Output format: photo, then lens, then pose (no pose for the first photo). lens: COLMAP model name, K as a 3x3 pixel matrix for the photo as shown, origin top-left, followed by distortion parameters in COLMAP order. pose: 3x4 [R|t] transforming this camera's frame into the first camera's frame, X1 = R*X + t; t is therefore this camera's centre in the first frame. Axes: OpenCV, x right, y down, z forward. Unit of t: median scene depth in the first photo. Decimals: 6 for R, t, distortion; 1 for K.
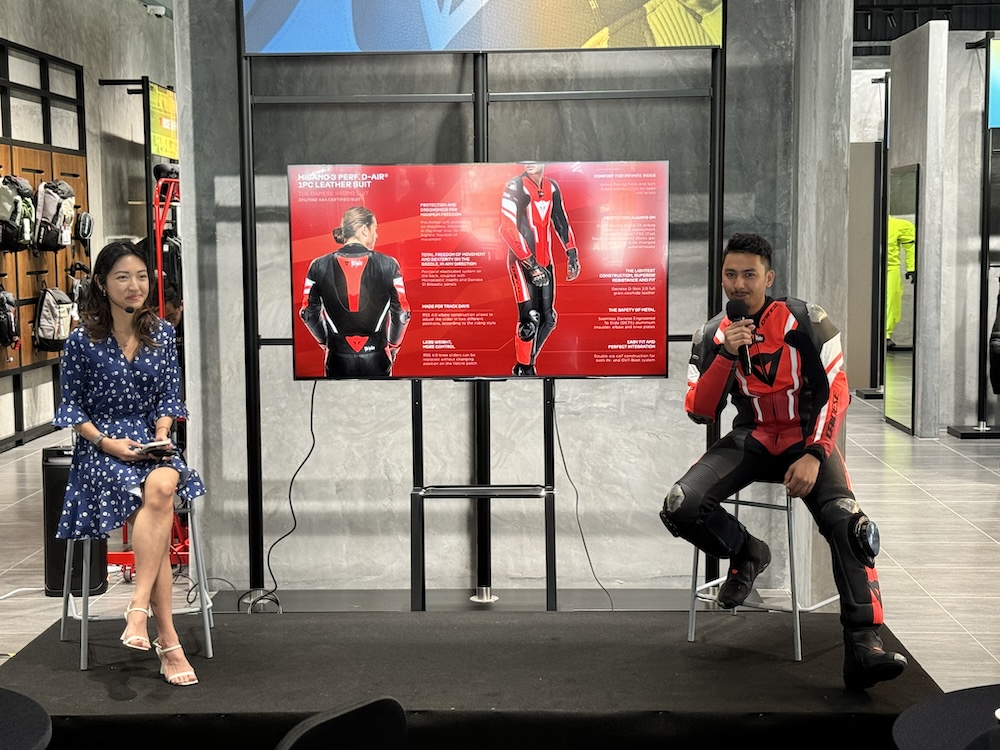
lens RADIAL K [[1609.5, 0, 498.4], [0, 1609.5, 377.0], [0, 0, 1]] dist [0.214430, 0.000000]
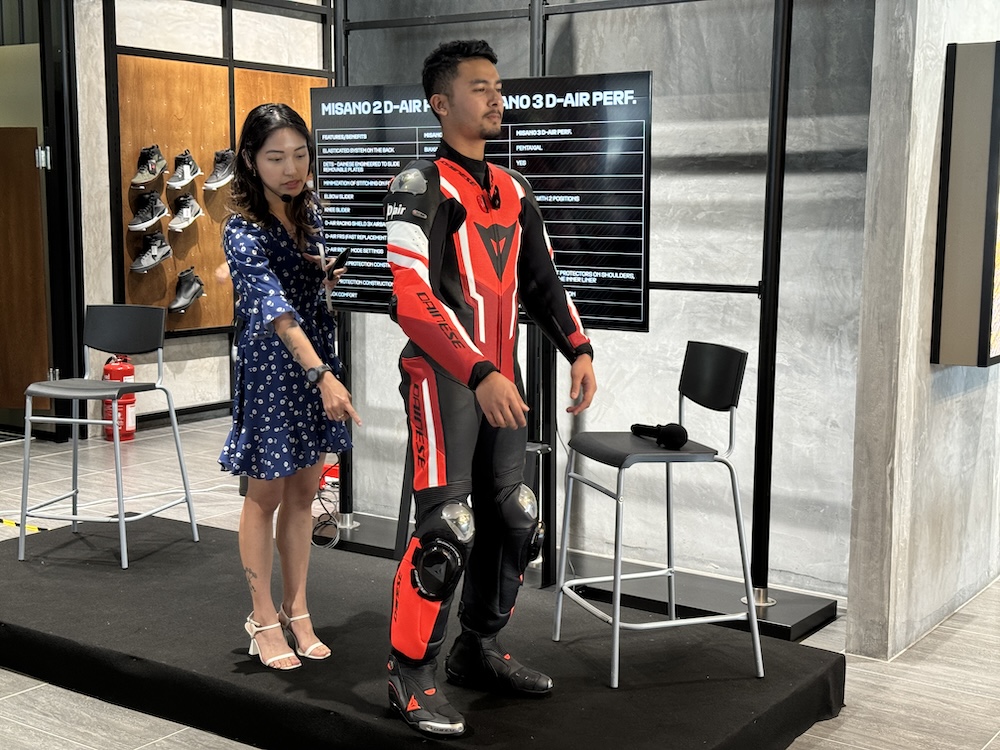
lens RADIAL K [[1404.1, 0, 500.9], [0, 1404.1, 376.3], [0, 0, 1]] dist [0.115833, 0.000000]
pose [[0.834564, 0.085633, -0.544215, 0.394065], [-0.065029, 0.996252, 0.057038, -0.011848], [0.547060, -0.012212, 0.837005, 0.304234]]
